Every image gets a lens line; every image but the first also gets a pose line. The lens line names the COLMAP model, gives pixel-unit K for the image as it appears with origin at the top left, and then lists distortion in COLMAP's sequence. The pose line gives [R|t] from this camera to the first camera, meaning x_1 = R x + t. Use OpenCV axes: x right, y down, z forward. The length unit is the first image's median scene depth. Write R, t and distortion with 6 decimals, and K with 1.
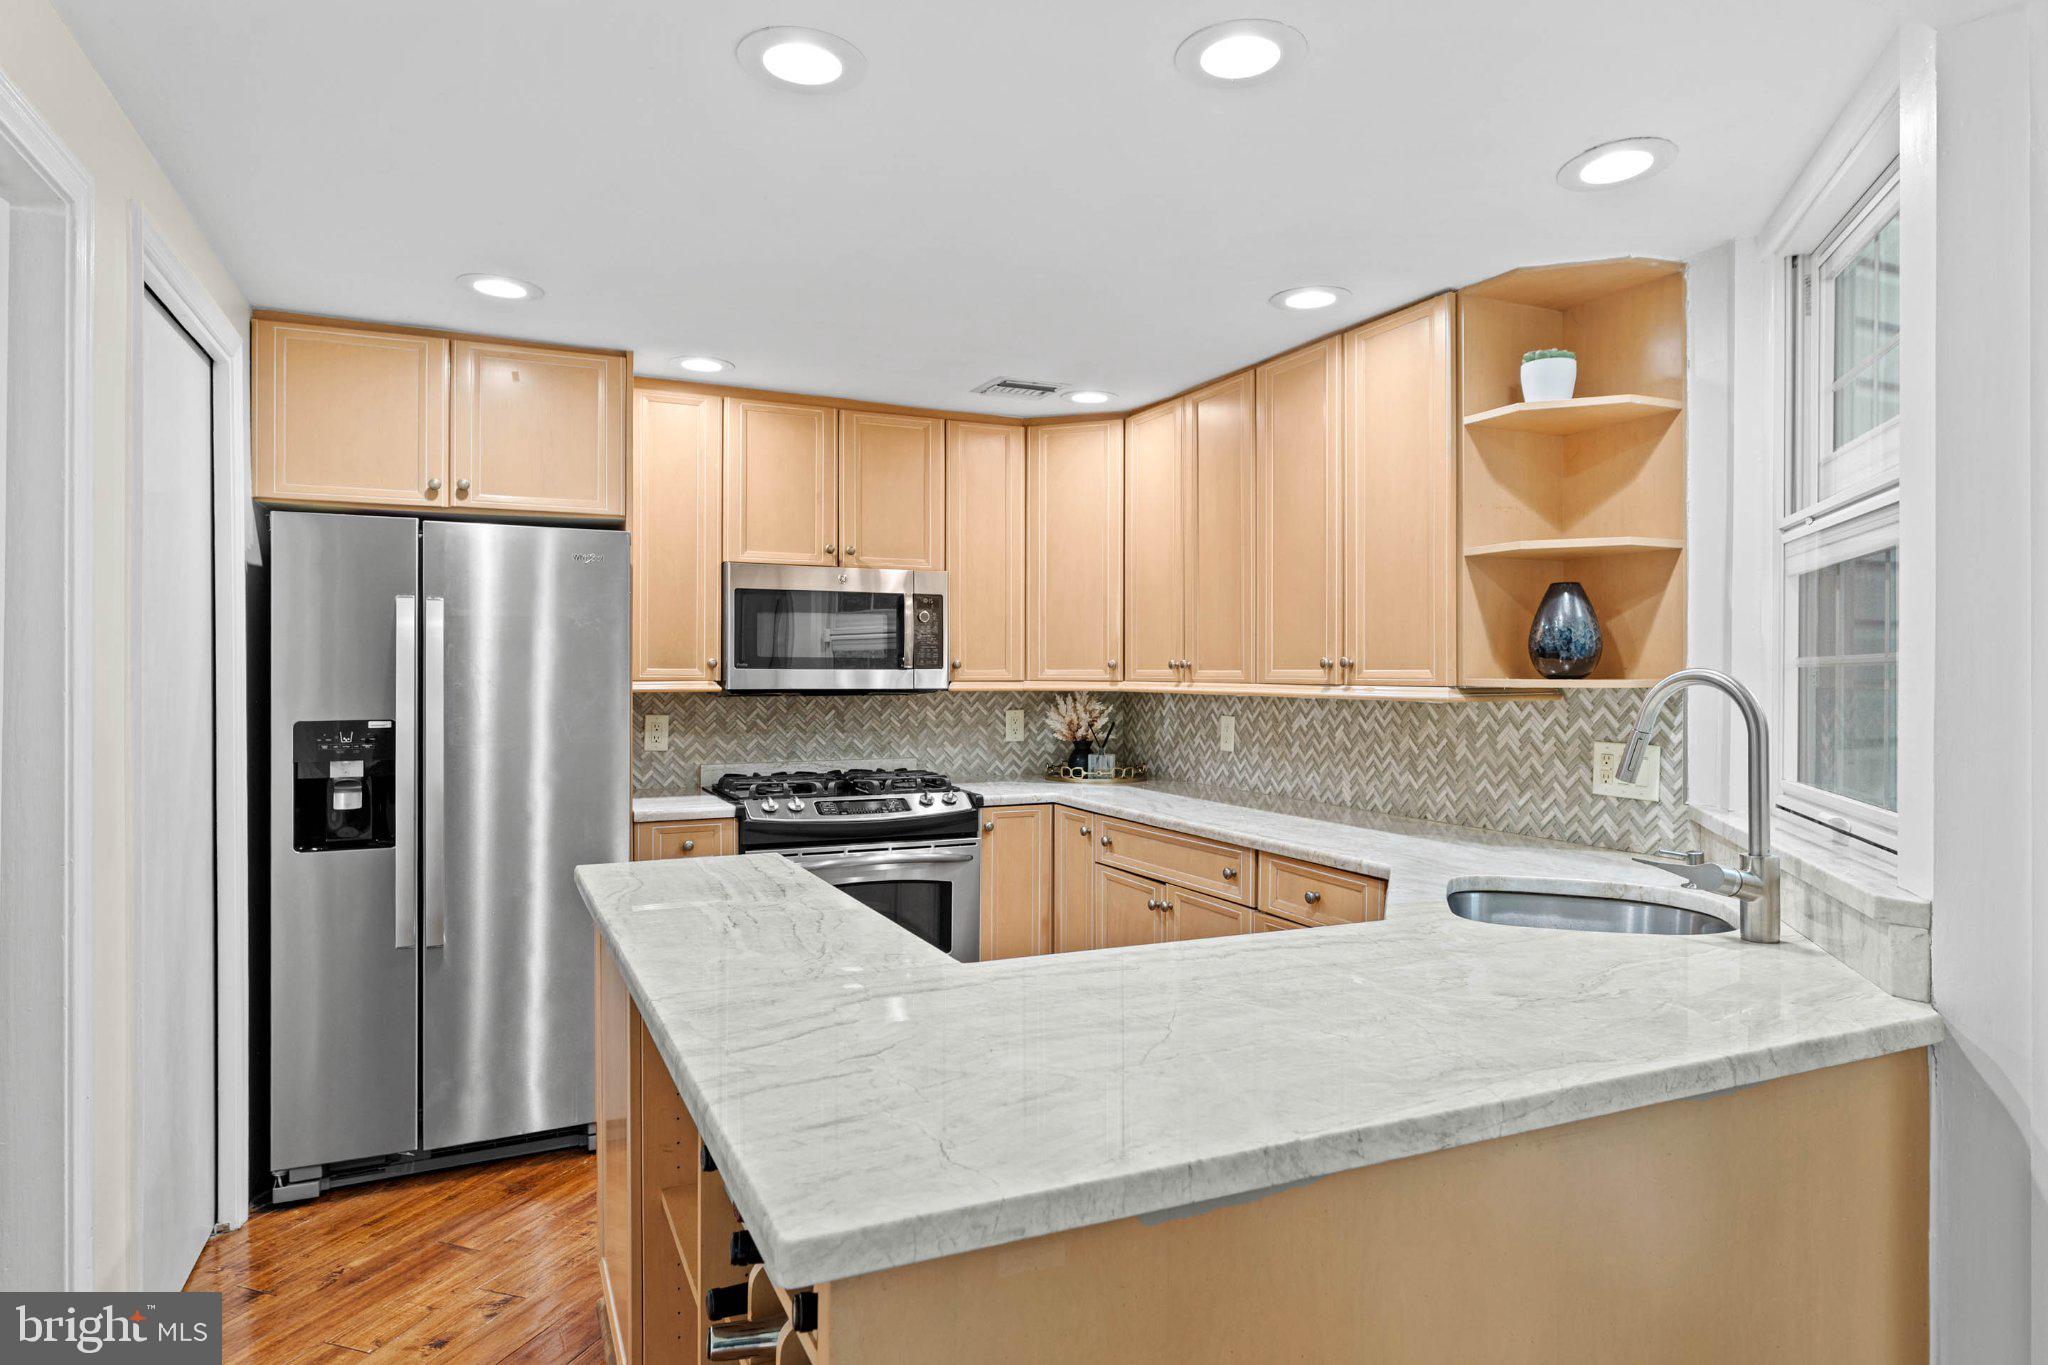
lens RADIAL K [[1230.4, 0, 1015.5], [0, 1230.4, 678.0], [0, 0, 1]] dist [0.000382, 0.002006]
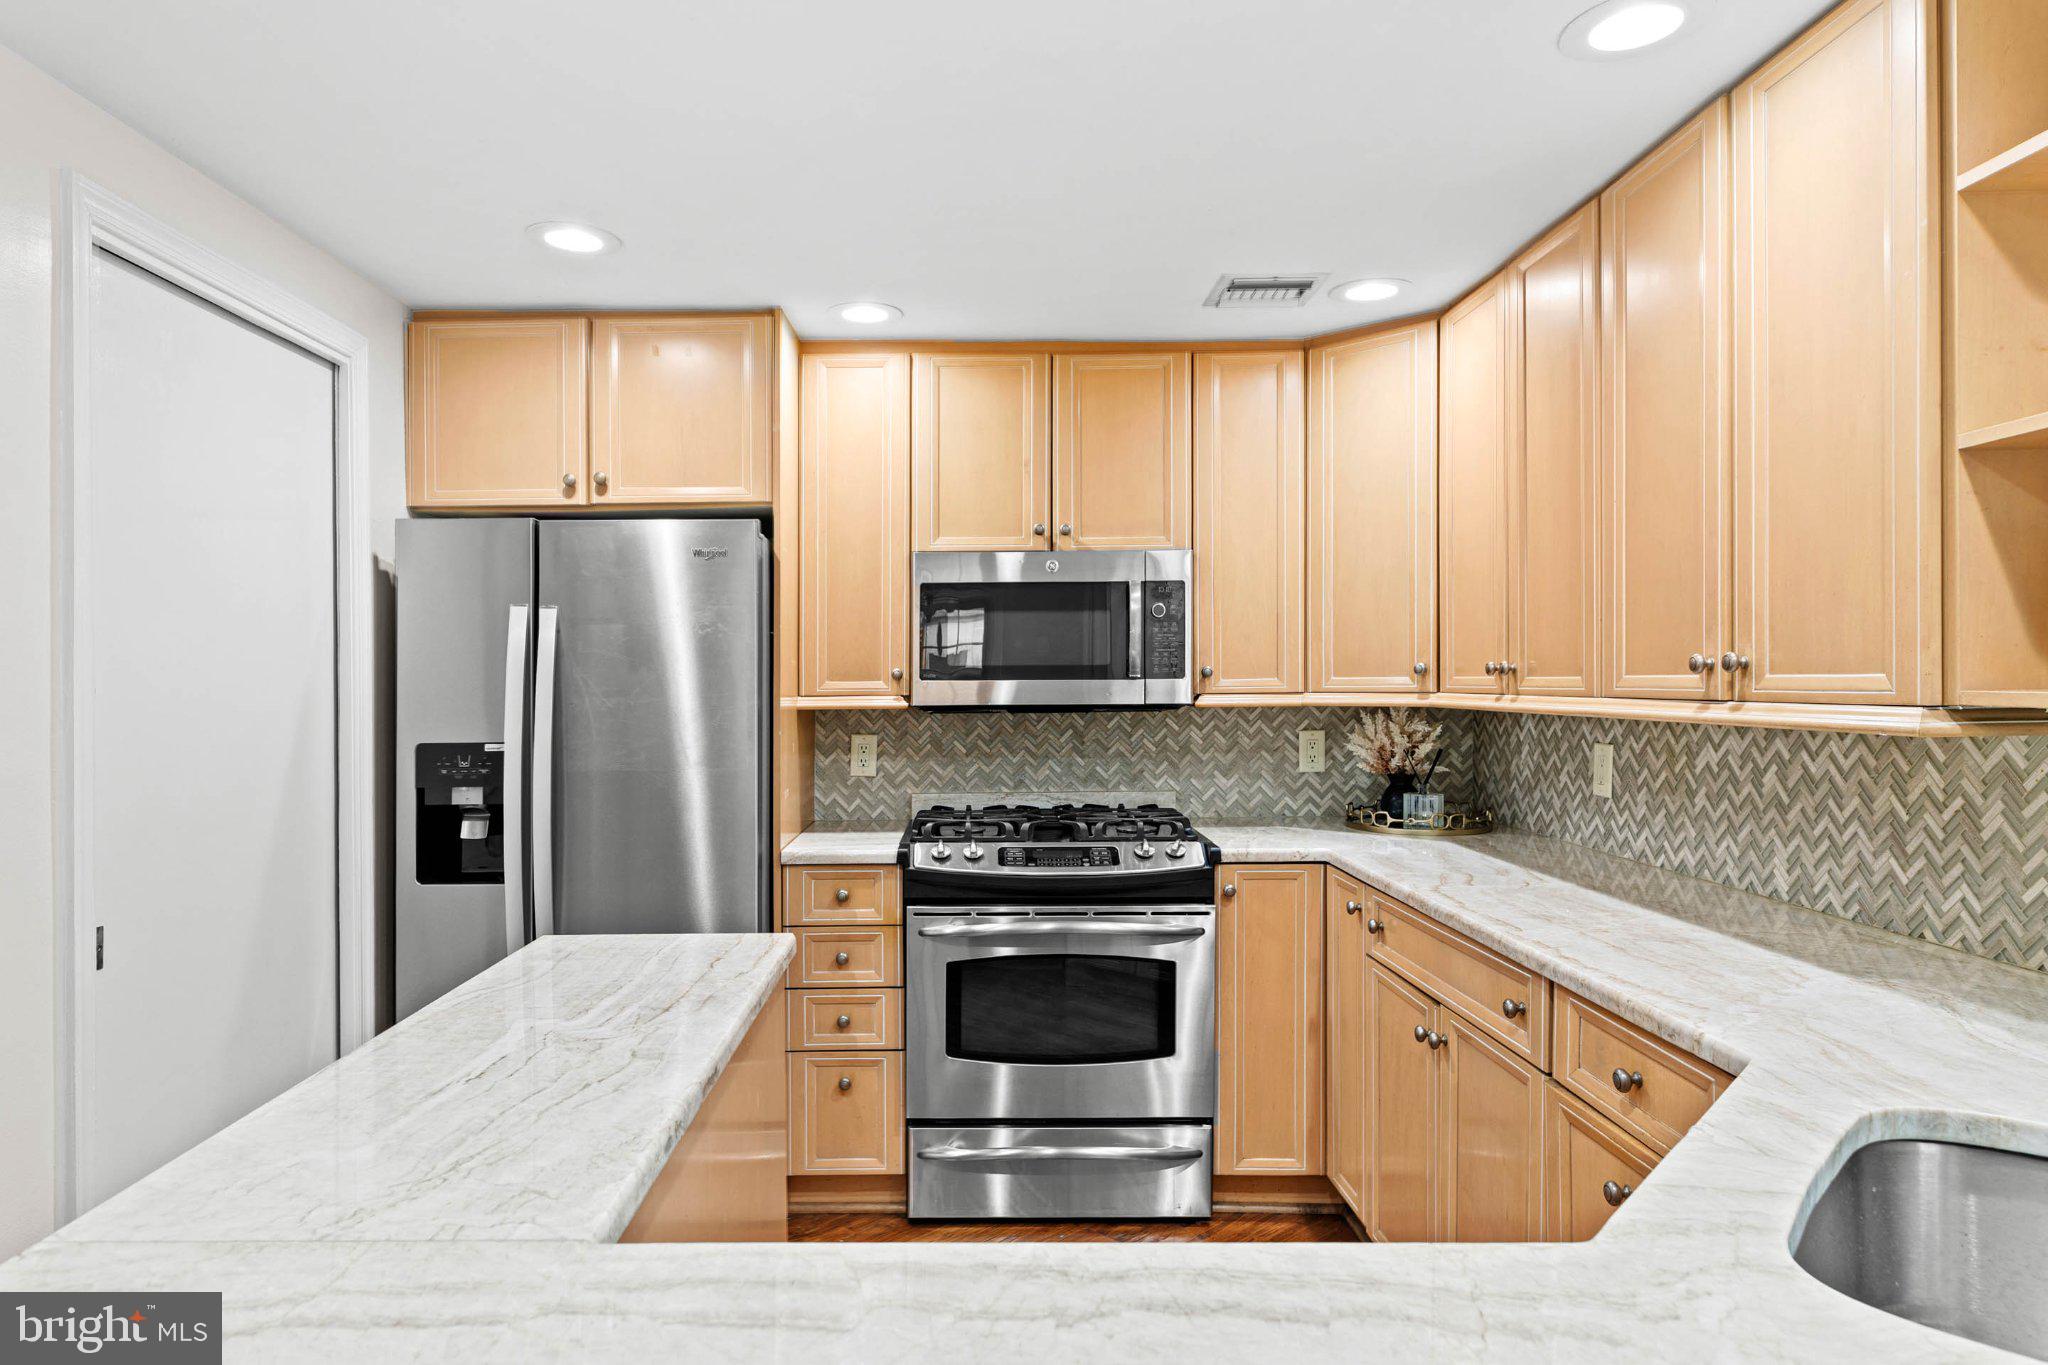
lens RADIAL K [[1230.4, 0, 978.2], [0, 1230.4, 691.0], [0, 0, 1]] dist [0.000382, 0.002006]
pose [[0.908915, -0.006180, -0.416937, 0.157361], [0.008109, 0.999963, 0.002854, -0.002907], [0.416904, -0.005975, 0.908931, 0.277234]]
